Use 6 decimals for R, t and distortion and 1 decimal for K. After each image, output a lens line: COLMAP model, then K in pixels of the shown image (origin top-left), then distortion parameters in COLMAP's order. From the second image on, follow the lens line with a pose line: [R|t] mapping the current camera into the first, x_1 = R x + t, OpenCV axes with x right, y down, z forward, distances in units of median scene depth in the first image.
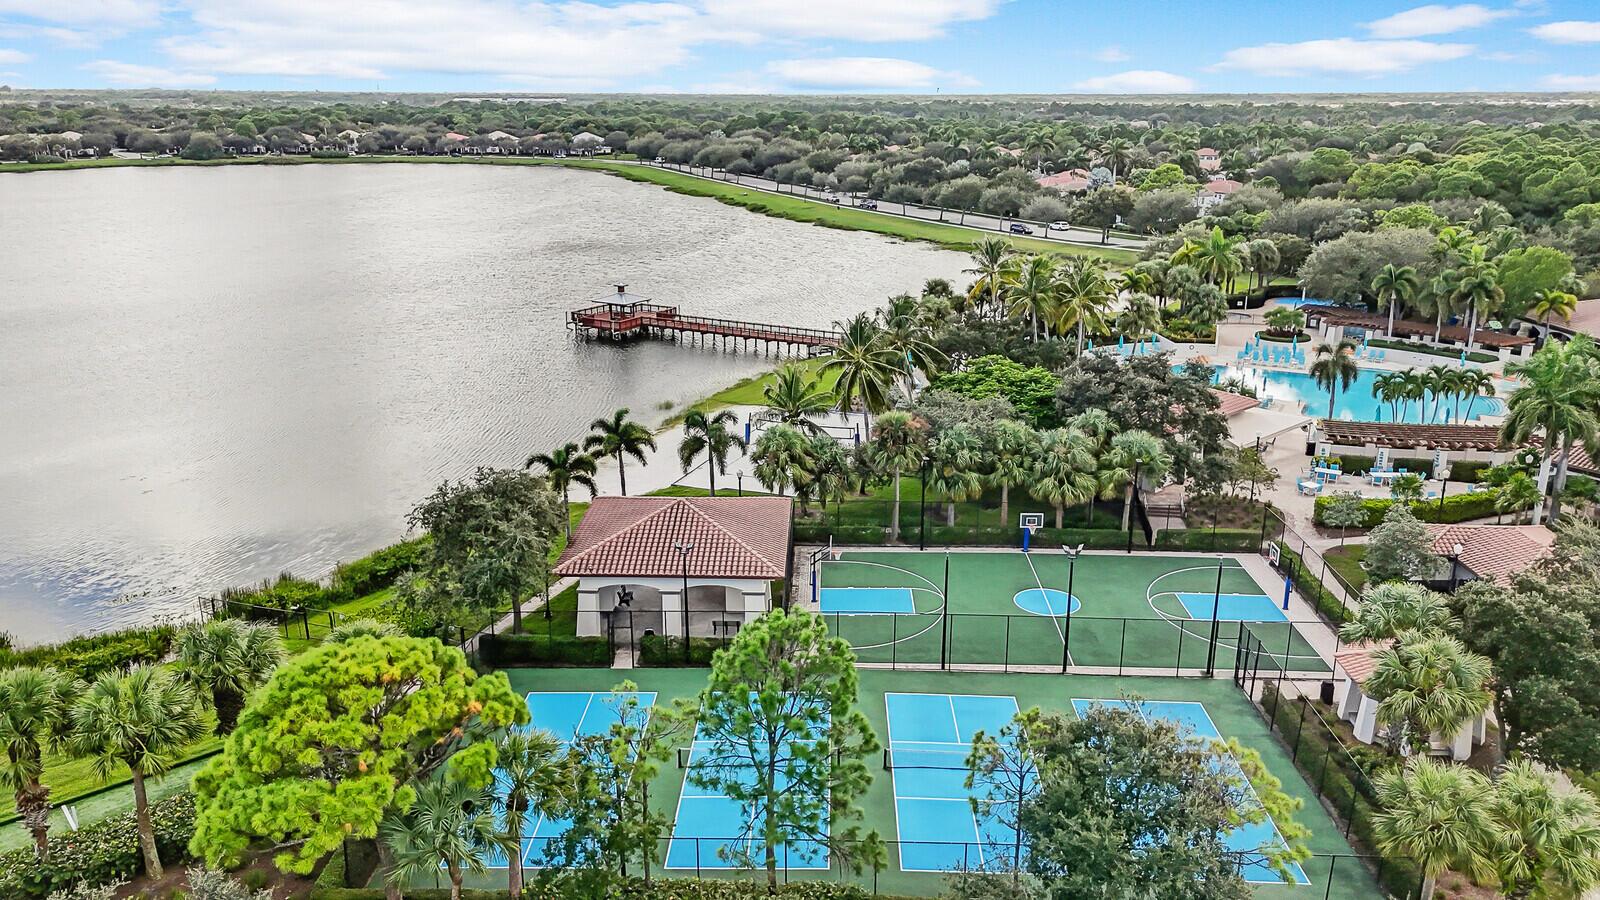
lens RADIAL K [[1200.3, 0, 800.0], [0, 1200.3, 450.0], [0, 0, 1]] dist [0.059056, 0.001323]
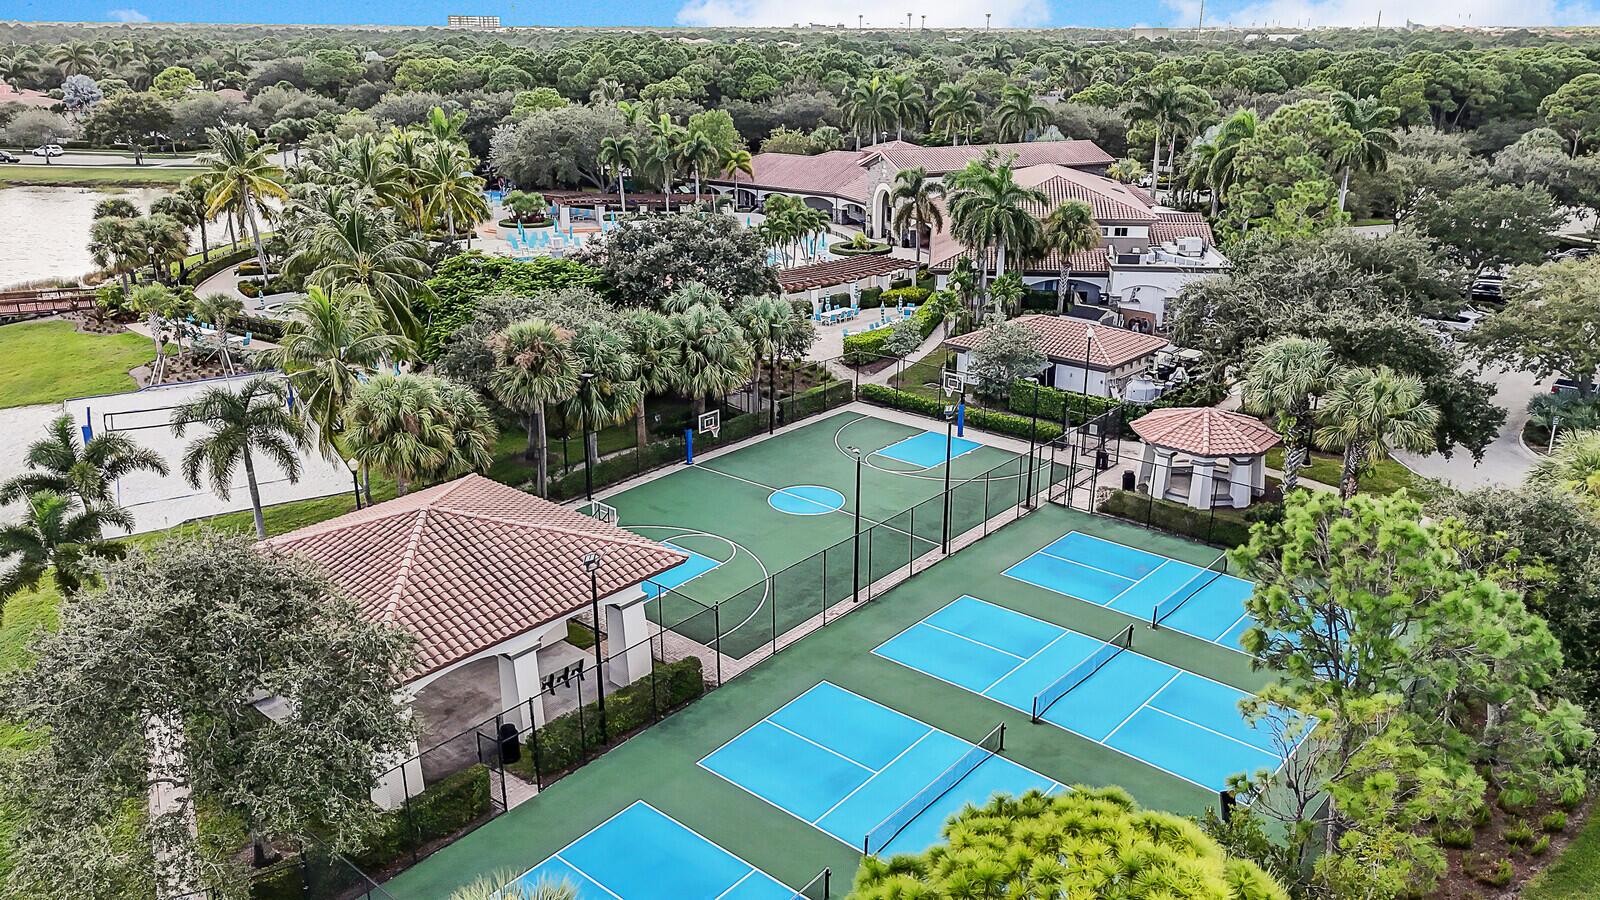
lens RADIAL K [[1200.3, 0, 800.0], [0, 1200.3, 450.0], [0, 0, 1]] dist [0.059056, 0.001323]
pose [[0.631941, -0.258316, 0.730700, -0.339744], [0.223929, 0.963465, 0.146940, -0.025302], [-0.741961, 0.070767, 0.666698, 0.400986]]
